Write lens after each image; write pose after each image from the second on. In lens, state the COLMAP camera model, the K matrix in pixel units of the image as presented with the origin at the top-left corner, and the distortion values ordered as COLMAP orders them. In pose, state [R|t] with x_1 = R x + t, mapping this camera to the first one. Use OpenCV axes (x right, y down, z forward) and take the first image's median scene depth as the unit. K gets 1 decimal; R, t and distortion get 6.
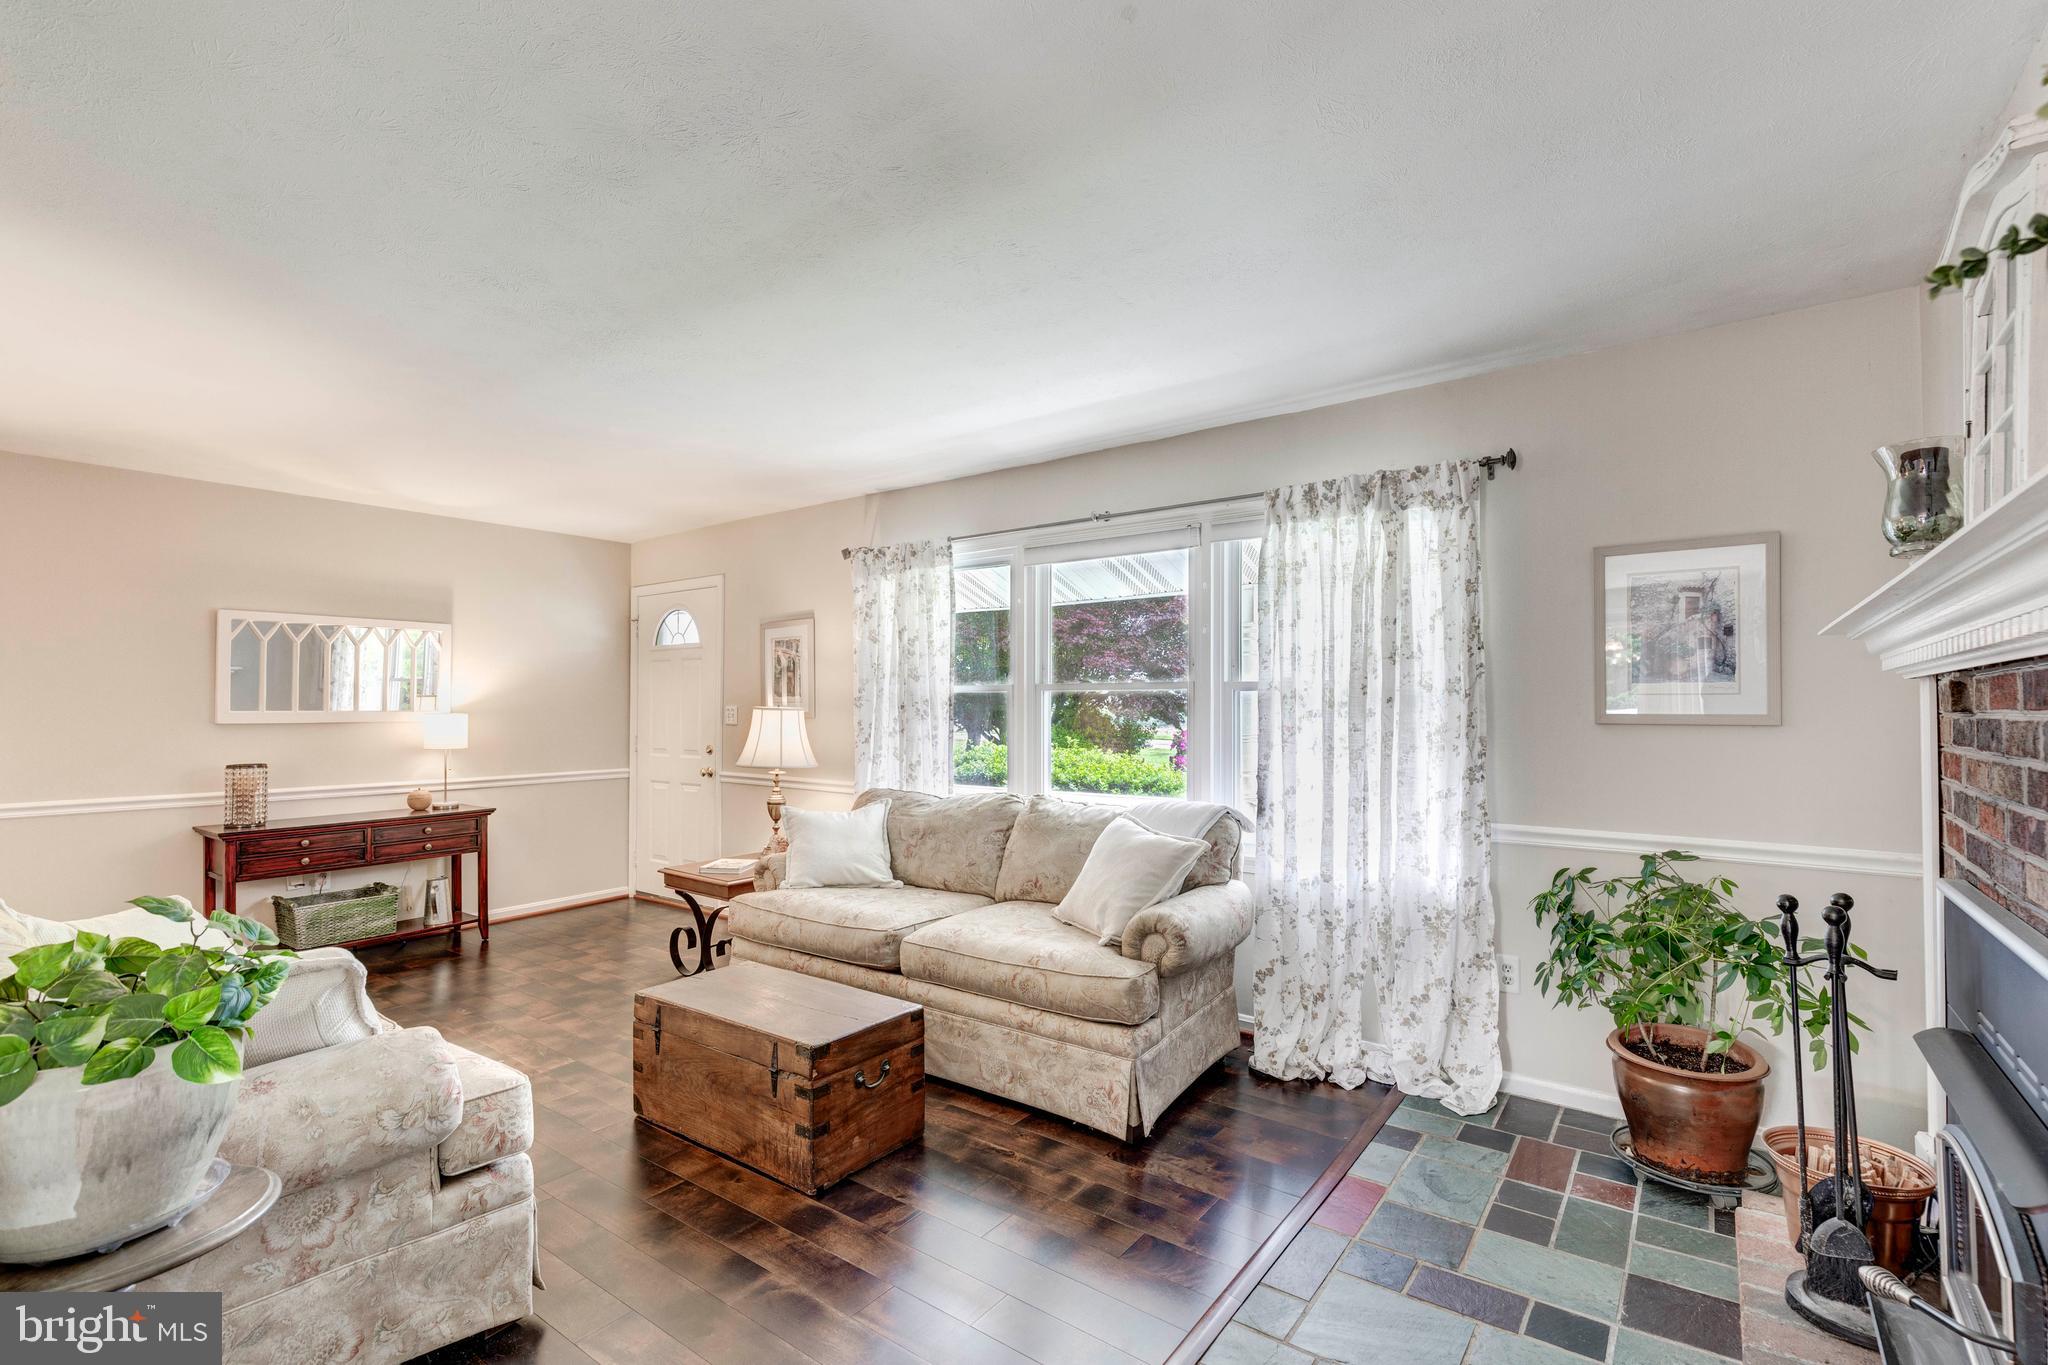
lens RADIAL K [[929.0, 0, 1036.3], [0, 929.0, 706.2], [0, 0, 1]] dist [0.003336, -0.001012]
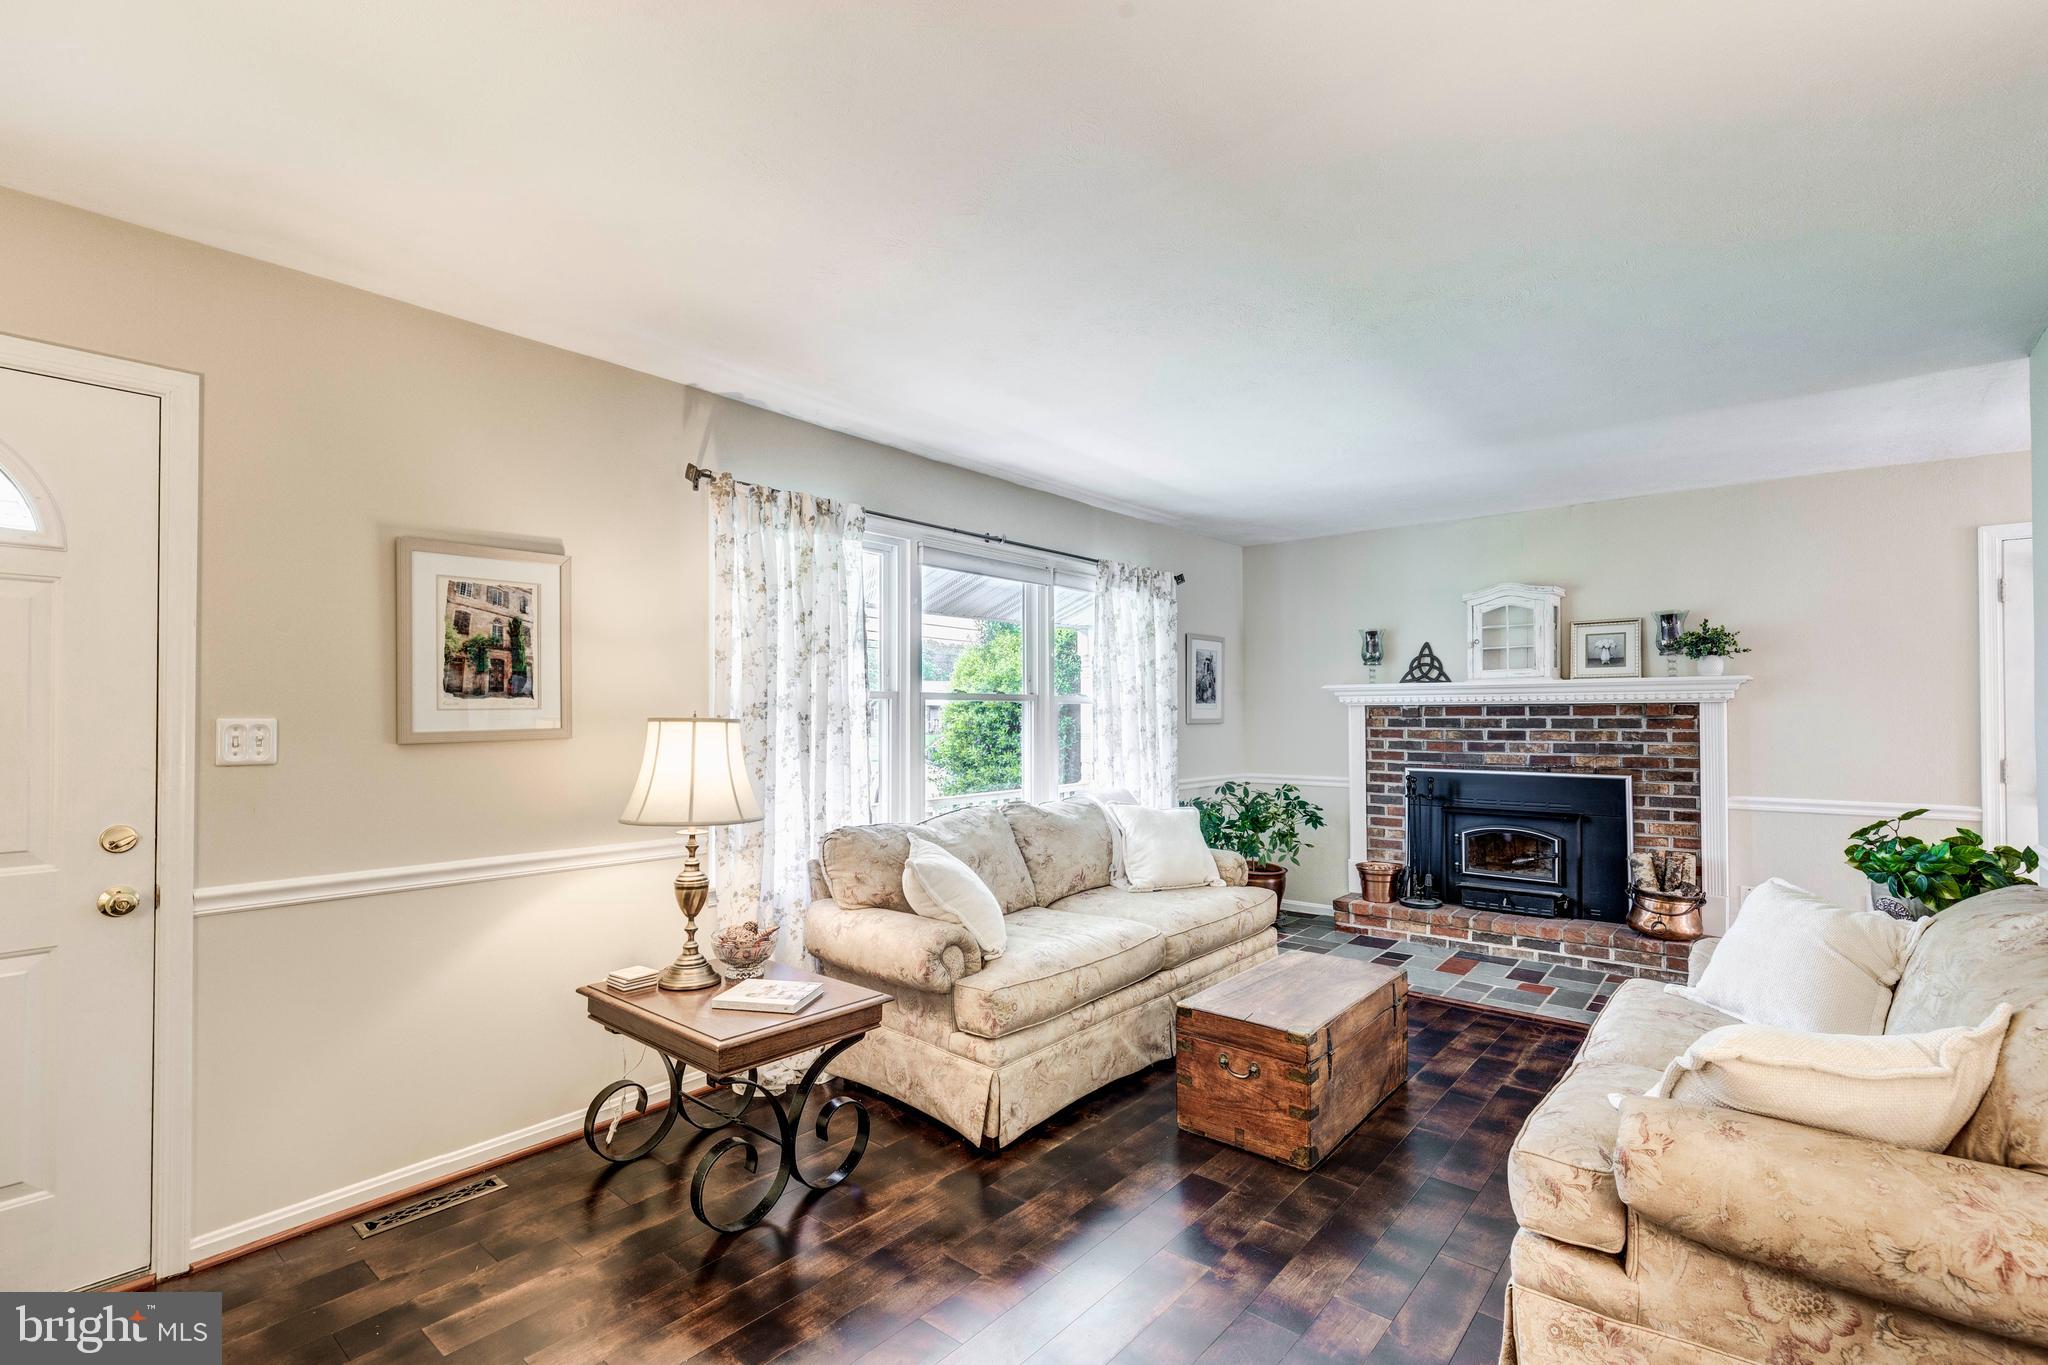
lens RADIAL K [[924.2, 0, 1021.8], [0, 924.2, 700.7], [0, 0, 1]] dist [0.001191, -0.000584]
pose [[0.062202, 0.011475, 0.997998, -1.296350], [-0.003435, 0.999930, -0.011283, -0.006089], [-0.998058, -0.002726, 0.062237, 1.177174]]
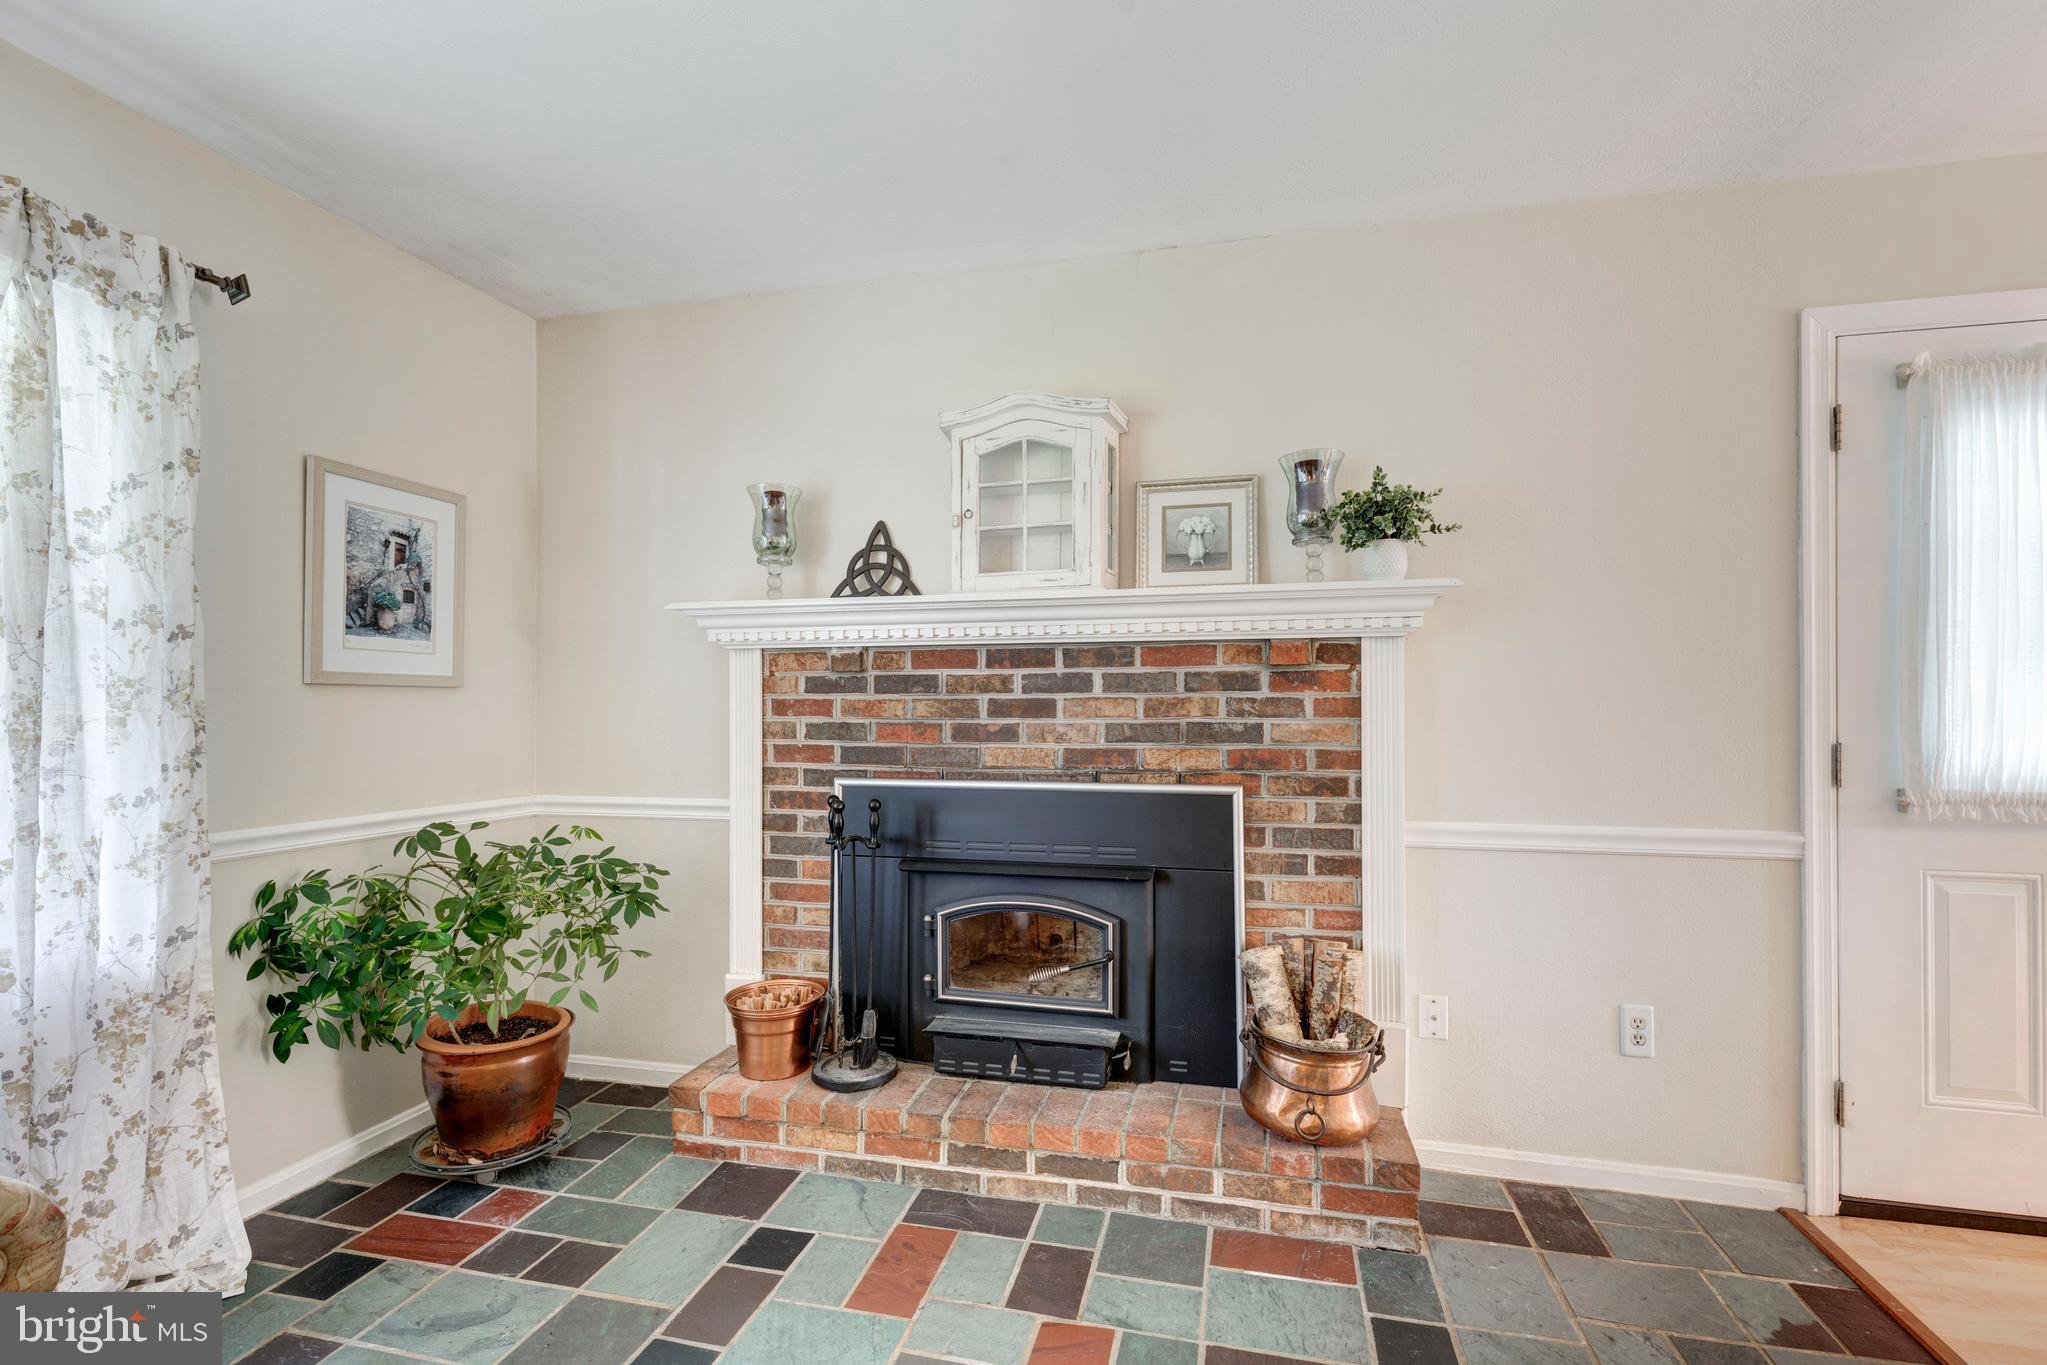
lens RADIAL K [[923.8, 0, 1021.3], [0, 923.8, 700.7], [0, 0, 1]] dist [0.001191, -0.000584]
pose [[-0.383346, 0.001957, 0.923603, -0.319274], [-0.005158, 0.999978, -0.004260, 0.031810], [-0.923590, -0.006397, -0.383328, 0.716252]]
